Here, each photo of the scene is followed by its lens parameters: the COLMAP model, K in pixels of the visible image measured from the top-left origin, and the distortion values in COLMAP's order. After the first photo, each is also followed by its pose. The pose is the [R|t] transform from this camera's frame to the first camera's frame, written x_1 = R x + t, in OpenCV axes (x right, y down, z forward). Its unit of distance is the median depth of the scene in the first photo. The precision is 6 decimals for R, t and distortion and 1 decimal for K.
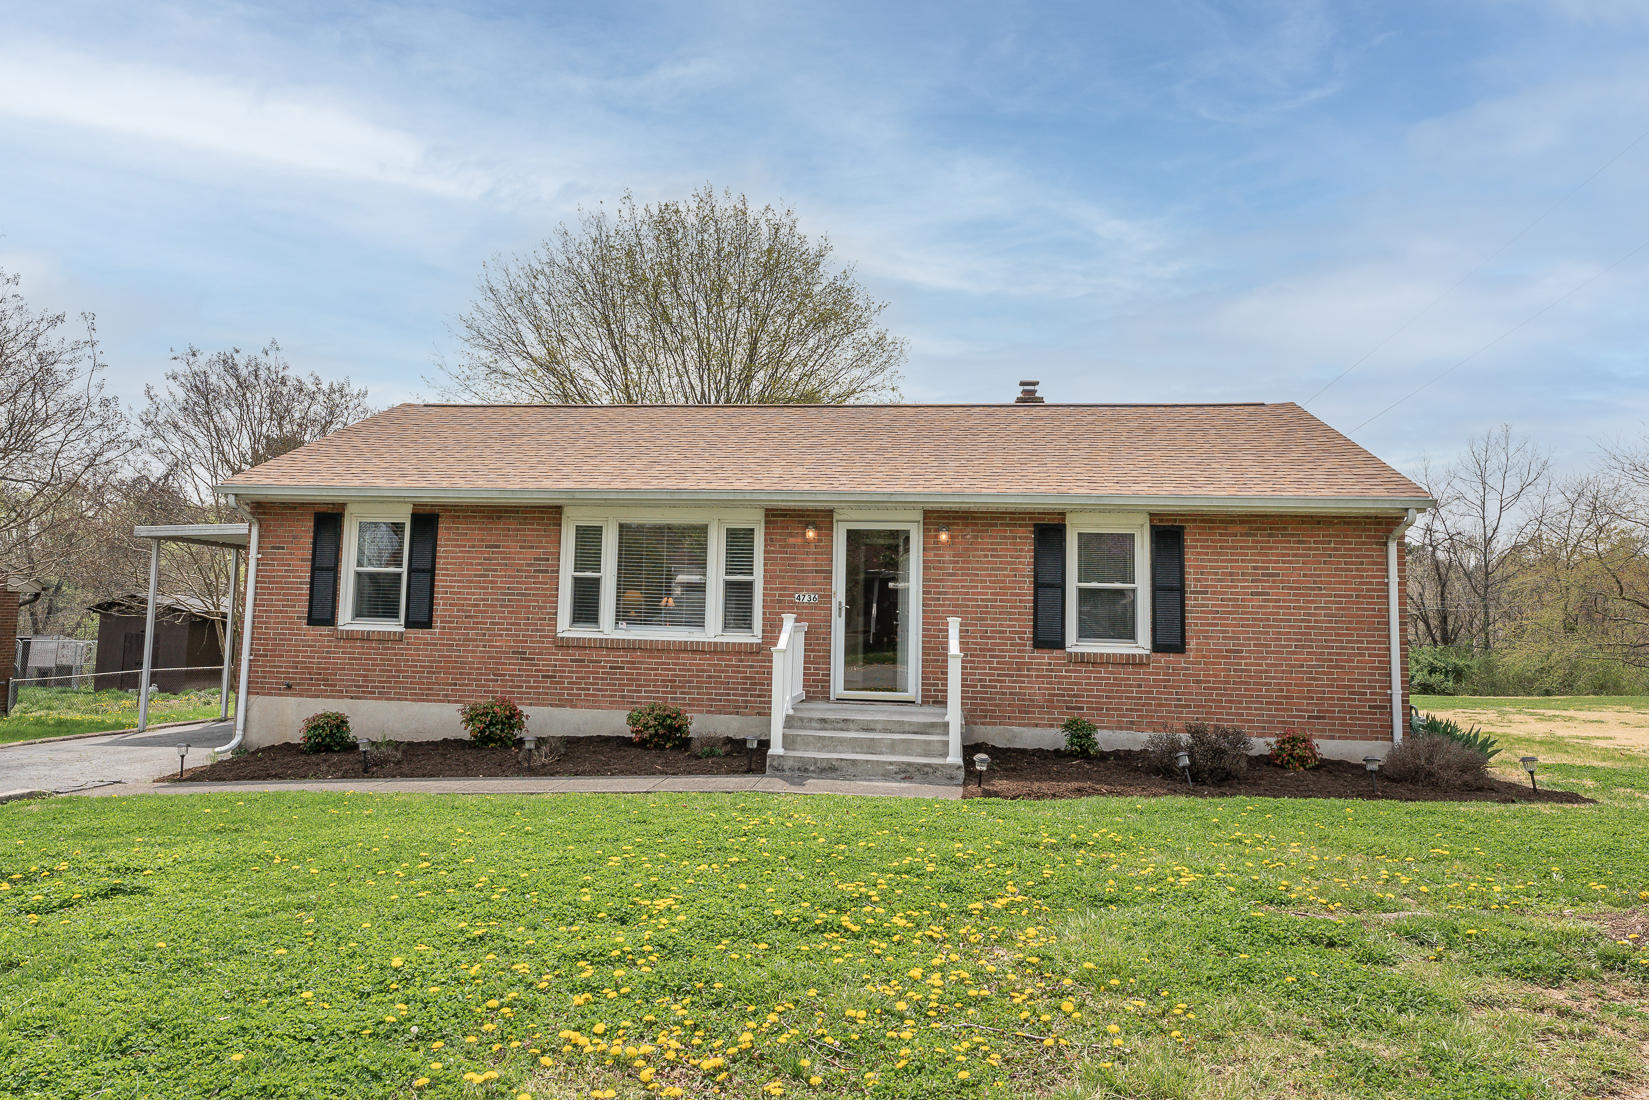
lens RADIAL K [[1045.8, 0, 824.1], [0, 1045.8, 525.0], [0, 0, 1]] dist [0.000867, -0.000501]
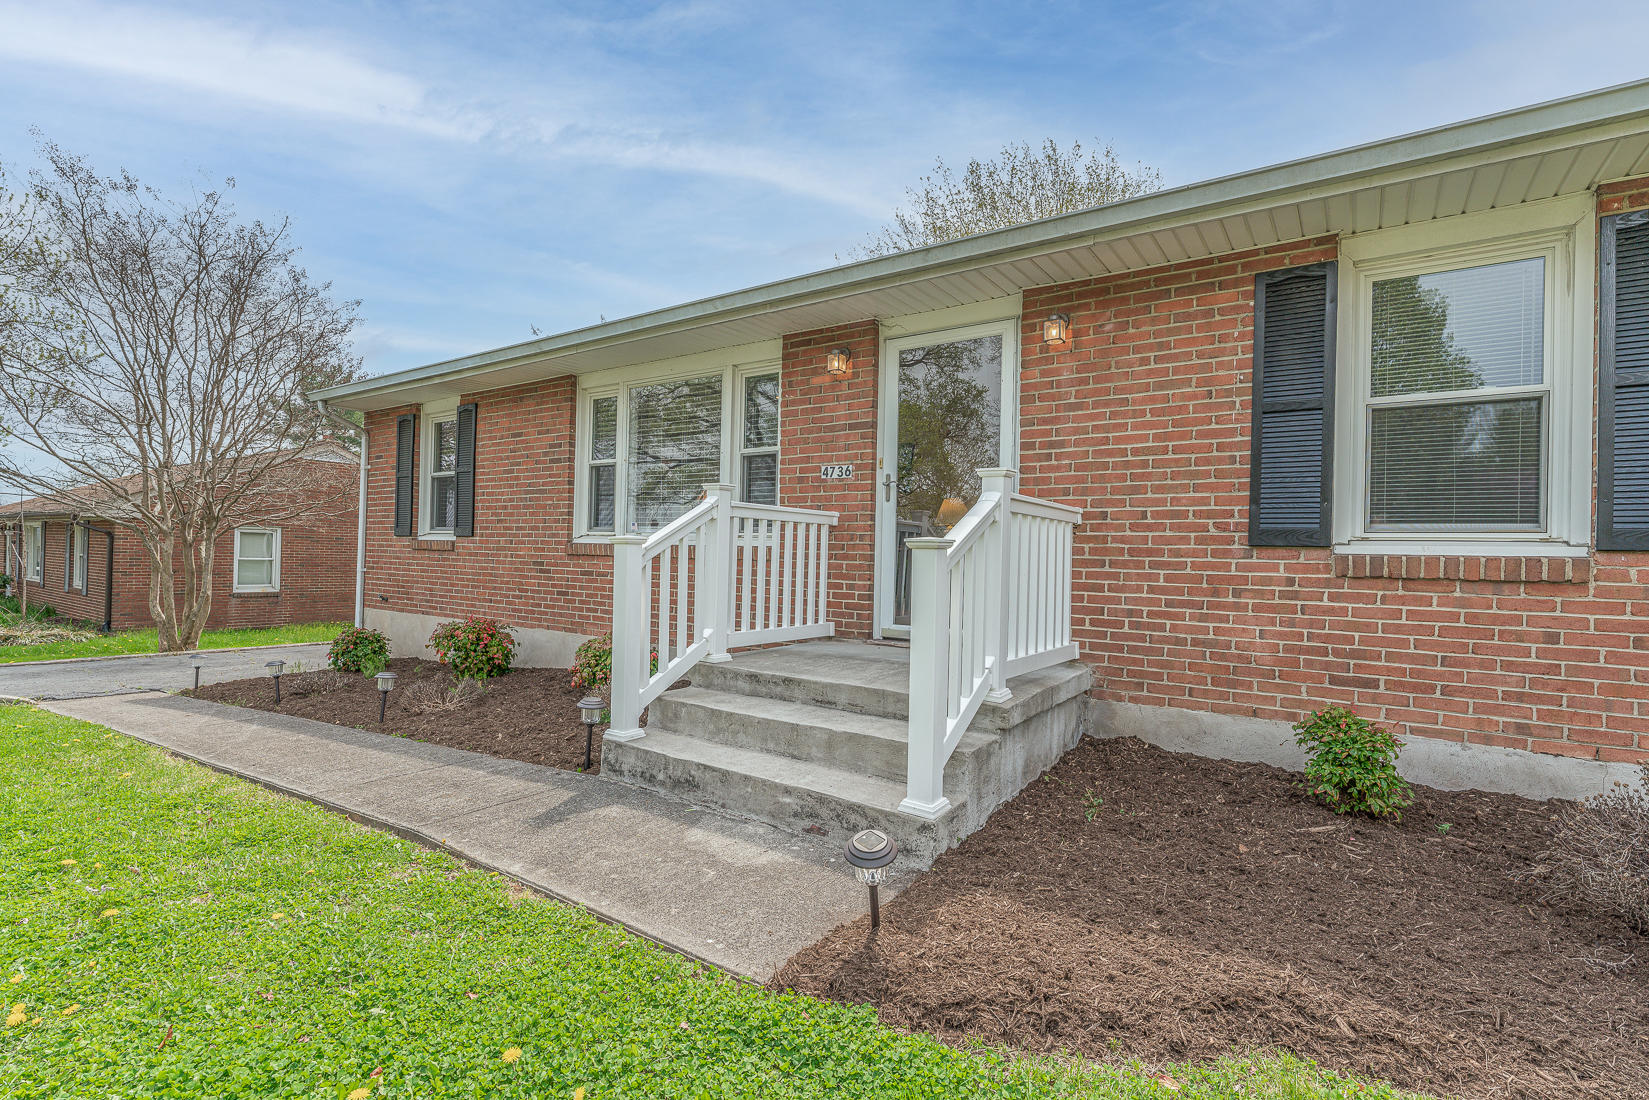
lens RADIAL K [[772.1, 0, 826.1], [0, 772.1, 559.4], [0, 0, 1]] dist [-0.001529, -0.000129]
pose [[0.886845, -0.003621, -0.462054, 0.187567], [0.040484, 0.996733, 0.069892, 0.089956], [0.460291, -0.080689, 0.884094, 0.599844]]
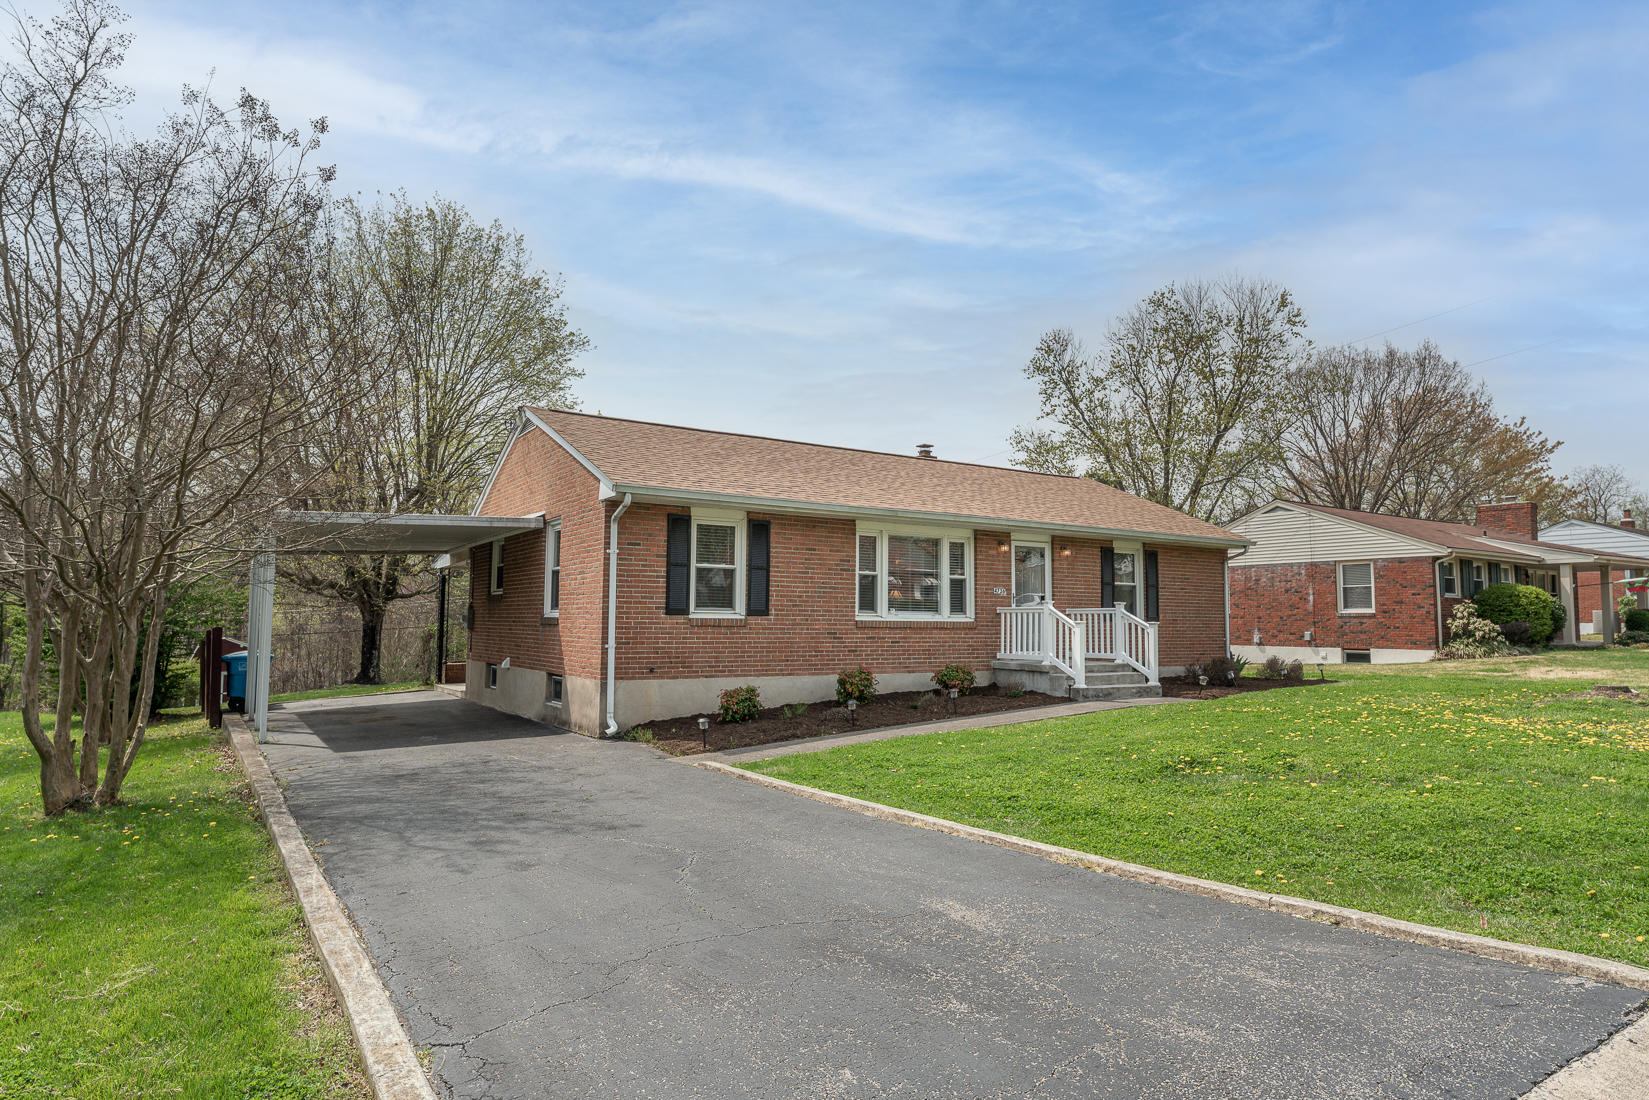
lens RADIAL K [[942.8, 0, 824.5], [0, 942.8, 550.0], [0, 0, 1]] dist [0.002413, 0.000276]
pose [[0.762744, 0.026128, 0.646173, -1.089405], [-0.061732, 0.997562, 0.032531, -0.017357], [-0.643747, -0.064703, 0.762498, 0.138467]]
